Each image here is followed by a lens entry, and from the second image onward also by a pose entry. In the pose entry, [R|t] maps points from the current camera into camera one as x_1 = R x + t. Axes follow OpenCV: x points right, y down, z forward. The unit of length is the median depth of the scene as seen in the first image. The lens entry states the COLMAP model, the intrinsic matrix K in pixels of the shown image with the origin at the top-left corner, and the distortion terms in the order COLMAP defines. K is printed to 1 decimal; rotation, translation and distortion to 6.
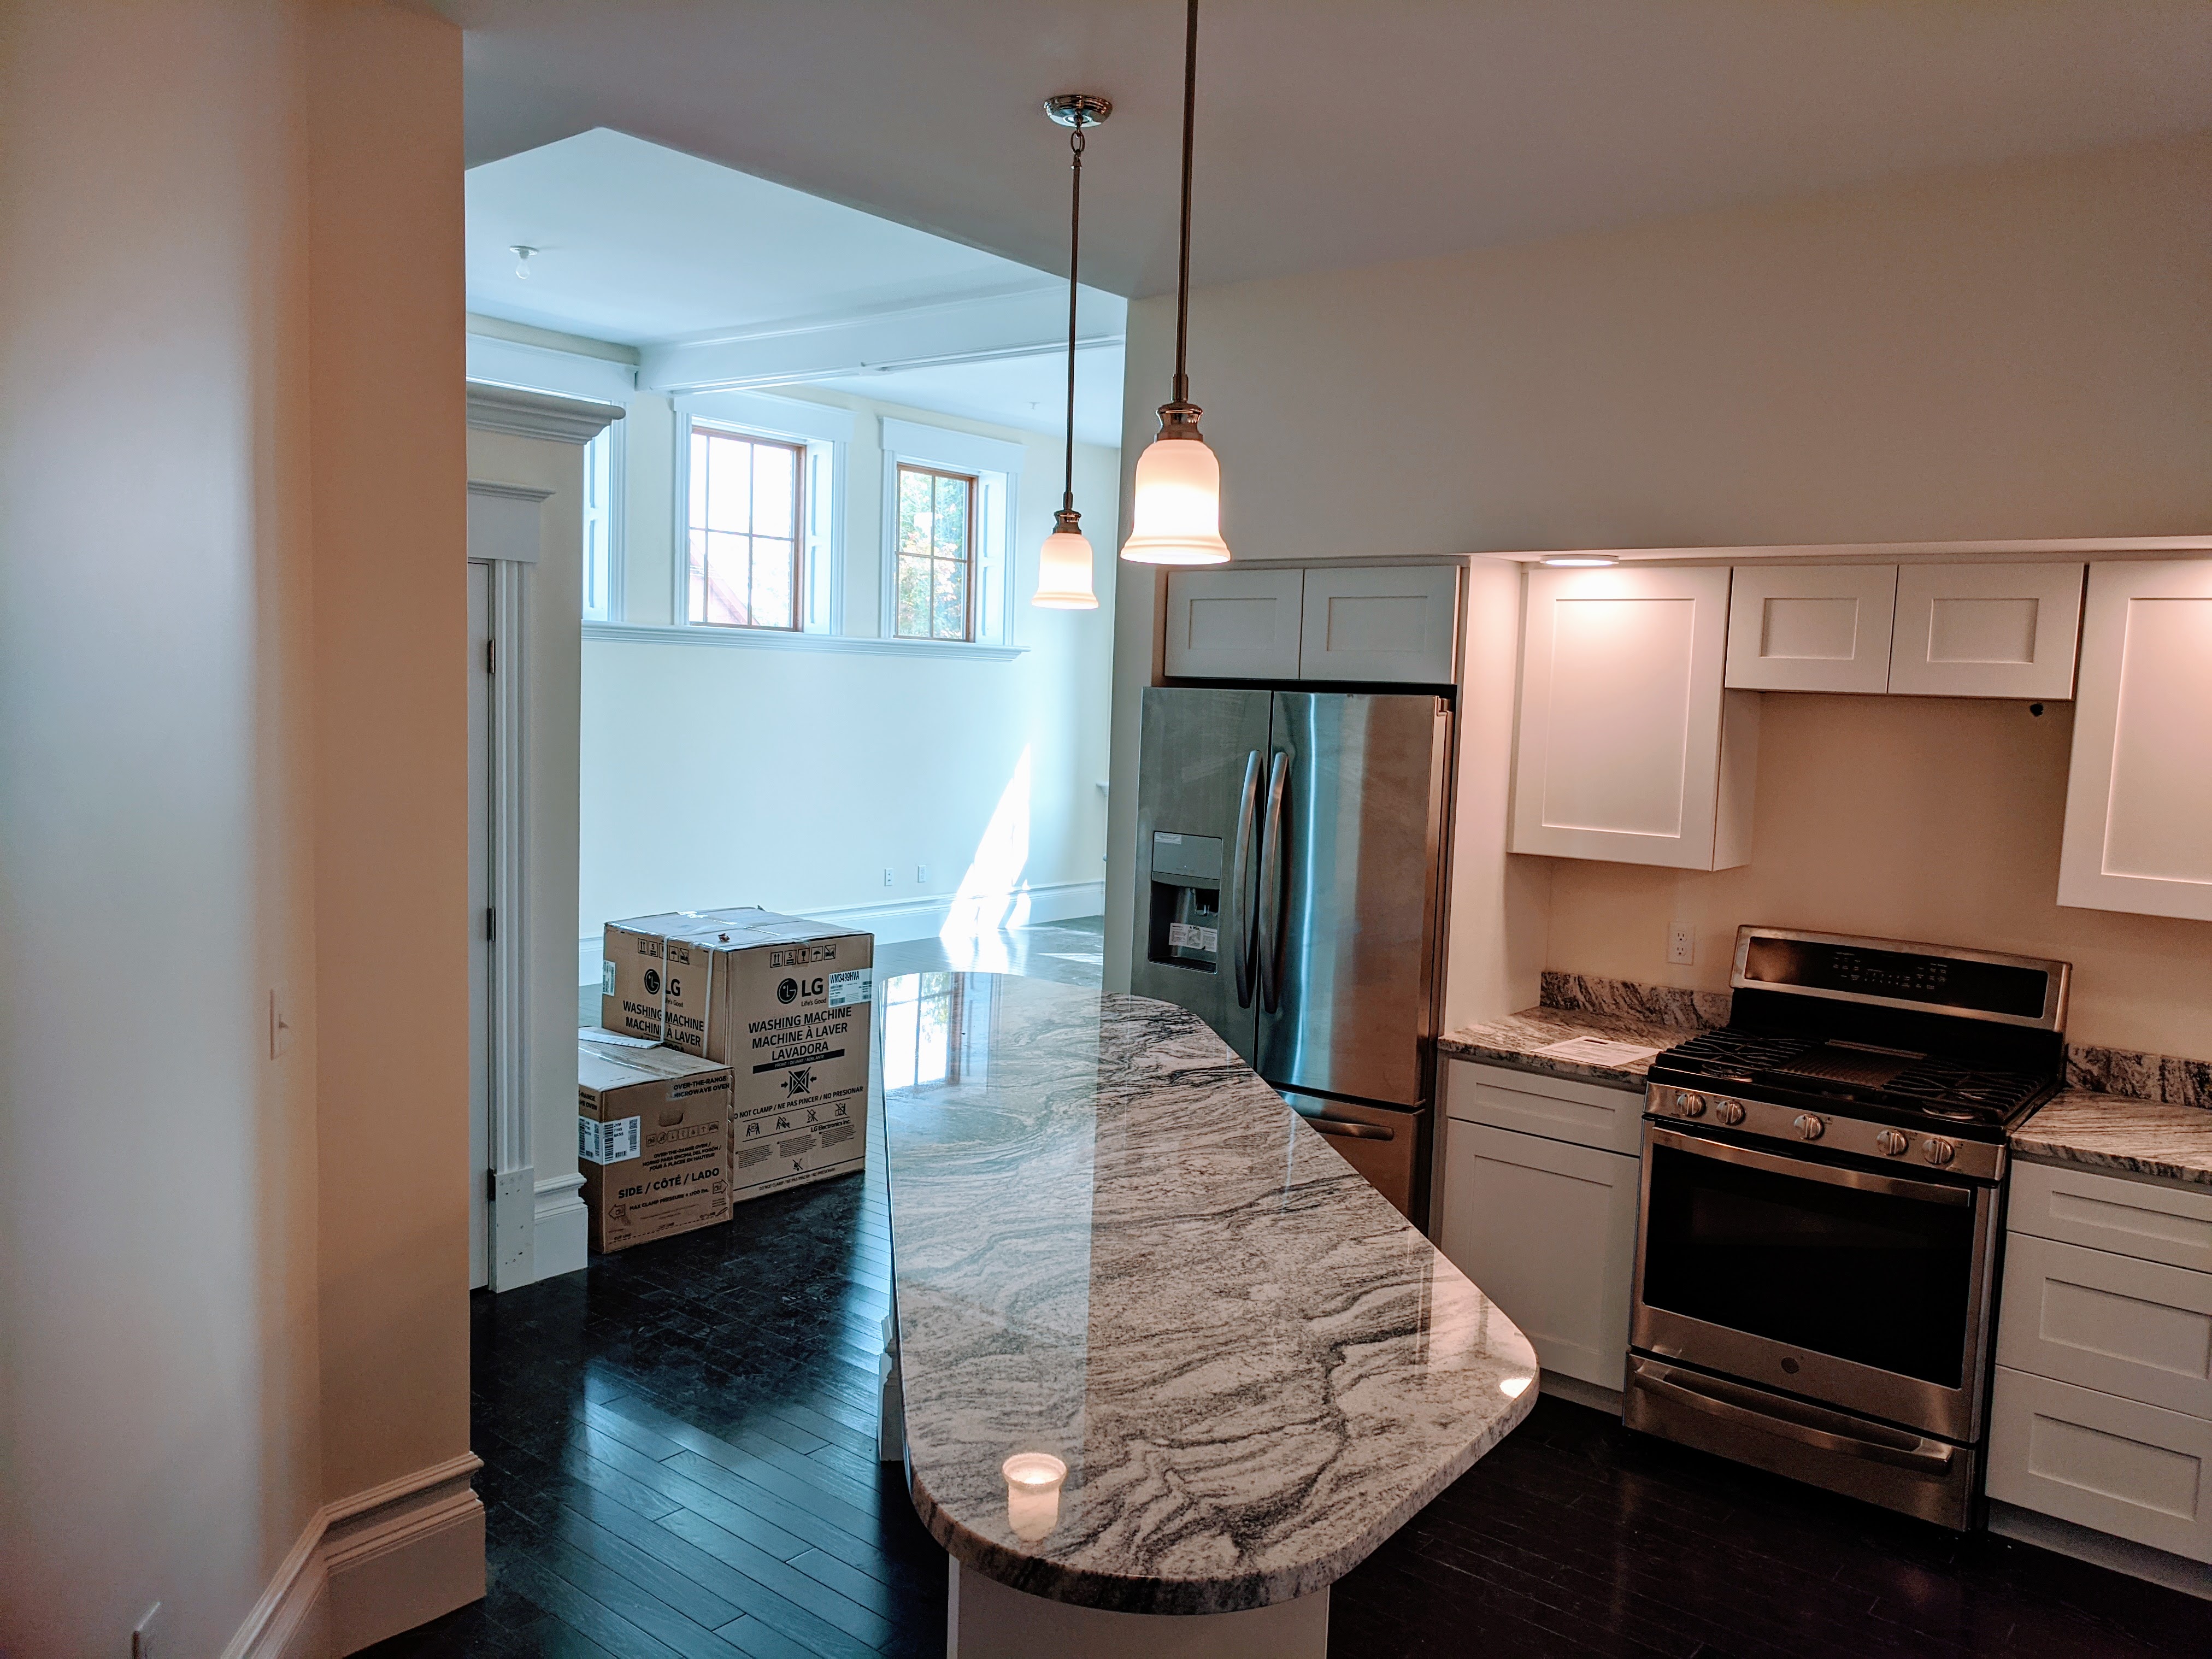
lens RADIAL K [[1658.7, 0, 1106.0], [0, 1658.7, 829.5], [0, 0, 1]] dist [0.000560, 0.000570]
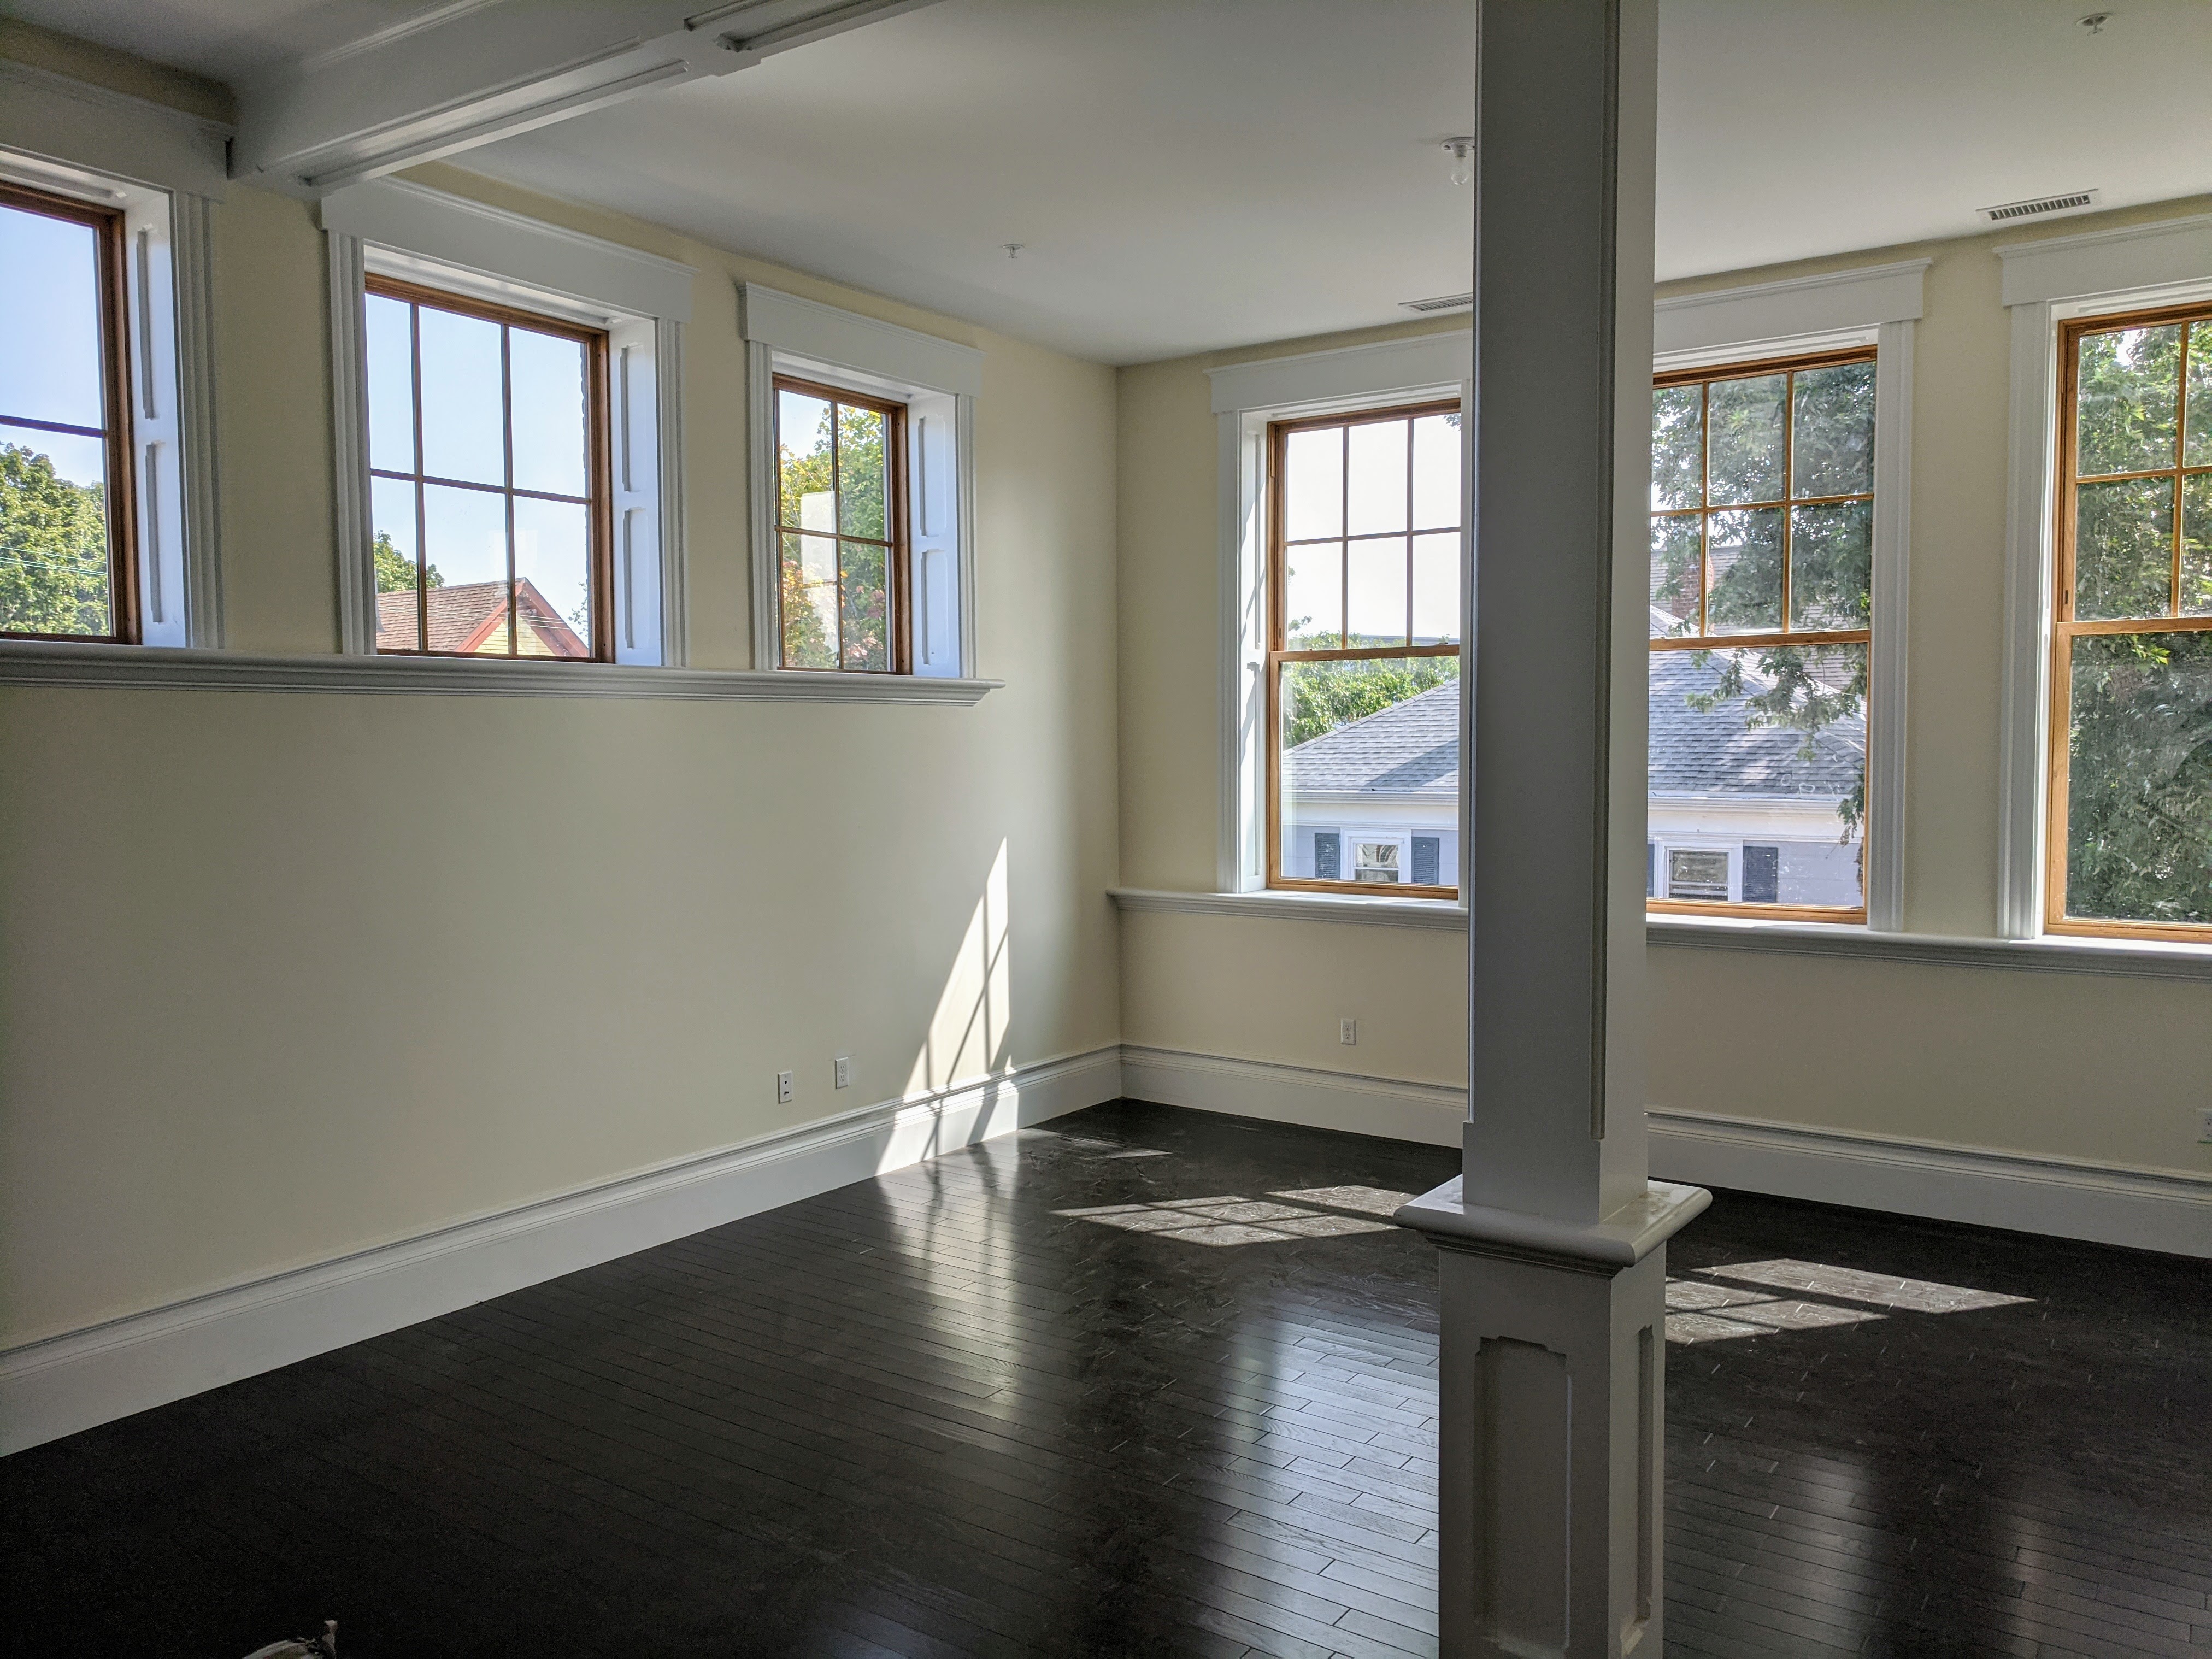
lens RADIAL K [[1658.7, 0, 1106.0], [0, 1658.7, 829.5], [0, 0, 1]] dist [0.000560, 0.000570]
pose [[0.996960, -0.038605, 0.067684, -0.056808], [0.040176, 0.998950, -0.022002, -0.043723], [-0.066764, 0.024654, 0.997464, 0.429112]]
